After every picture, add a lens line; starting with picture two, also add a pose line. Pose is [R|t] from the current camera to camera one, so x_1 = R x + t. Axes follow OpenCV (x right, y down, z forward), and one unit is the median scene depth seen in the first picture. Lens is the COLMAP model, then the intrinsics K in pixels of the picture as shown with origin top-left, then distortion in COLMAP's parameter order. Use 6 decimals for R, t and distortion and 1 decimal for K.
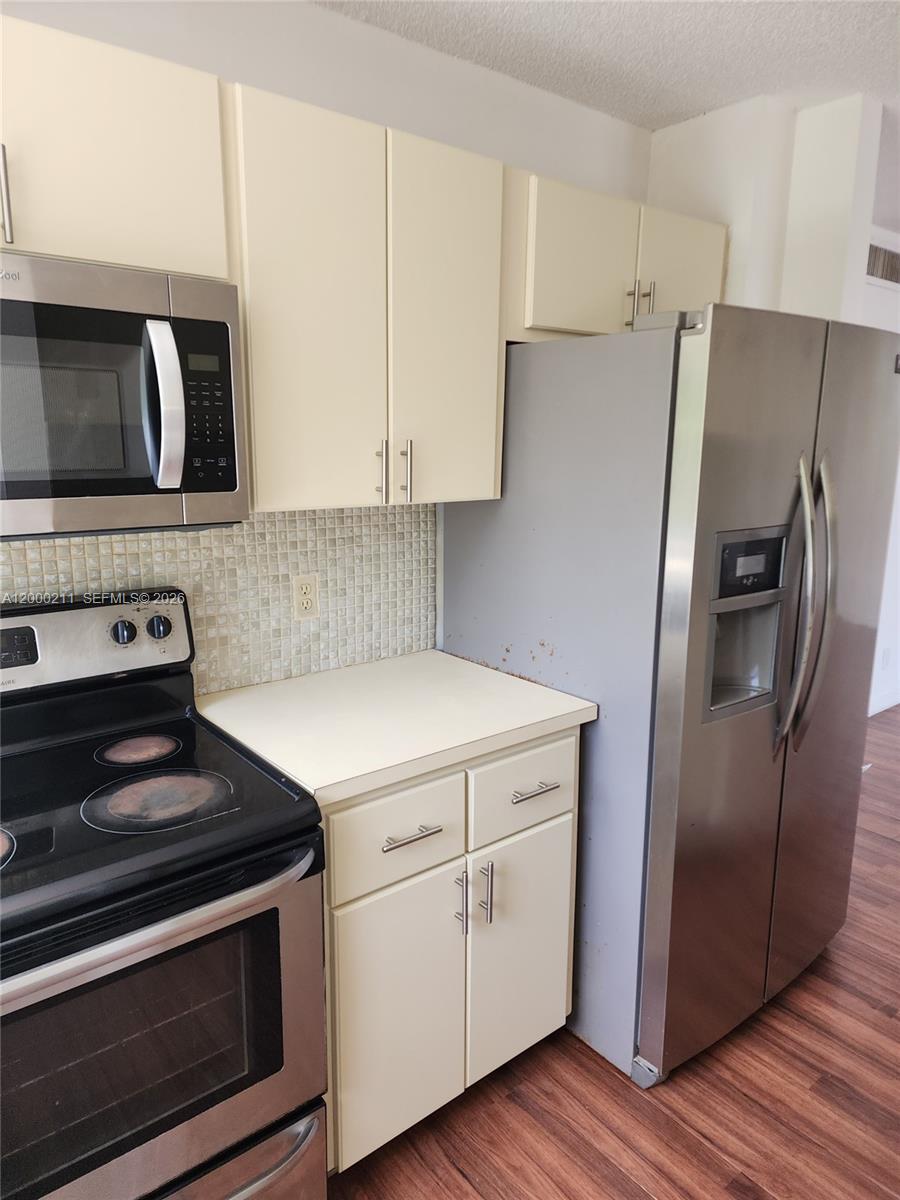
lens RADIAL K [[807.4, 0, 449.7], [0, 807.4, 599.2], [0, 0, 1]] dist [0.023342, -0.023464]
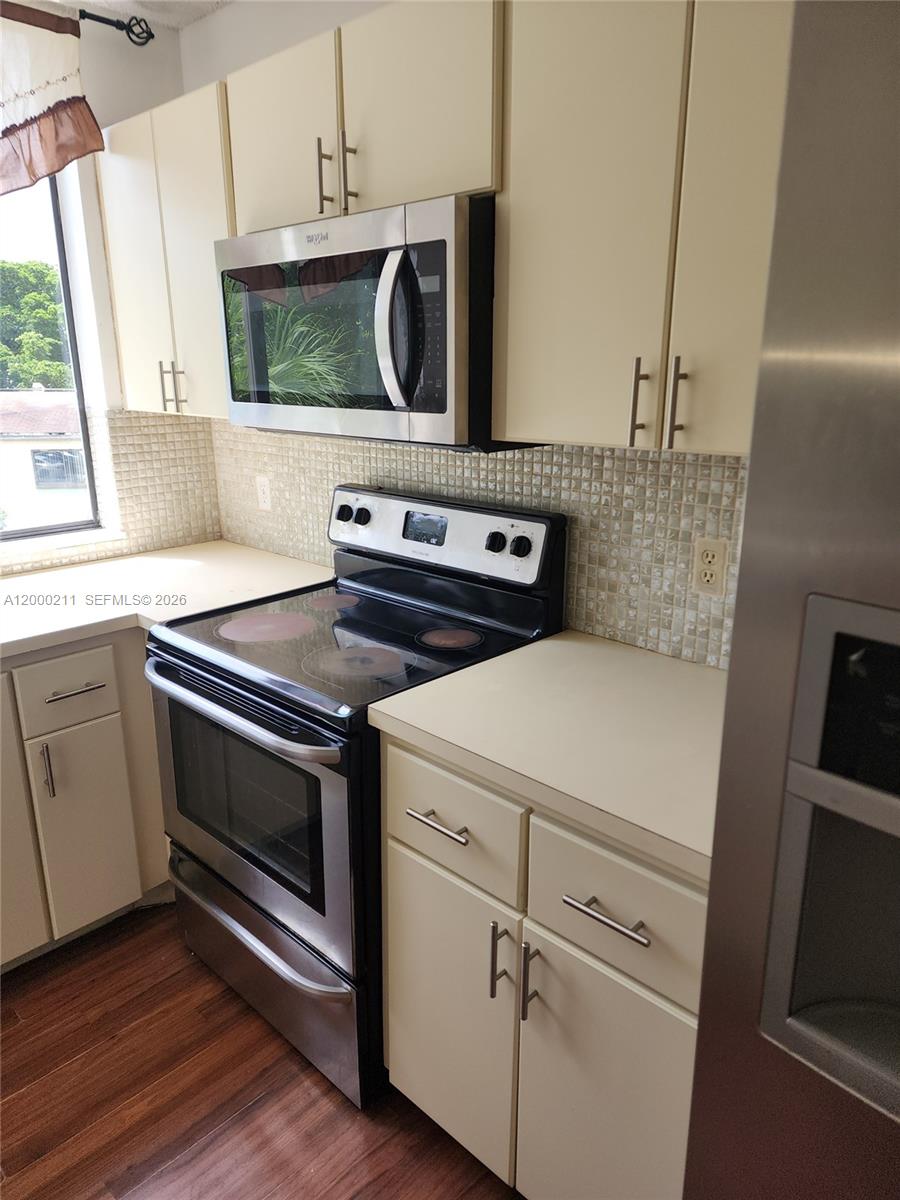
lens RADIAL K [[807.4, 0, 448.3], [0, 807.4, 601.9], [0, 0, 1]] dist [0.023342, -0.023464]
pose [[0.101650, 0.261019, -0.959967, 0.590883], [-0.190480, 0.952218, 0.238743, -0.116205], [0.976414, 0.158586, 0.146512, 0.685435]]
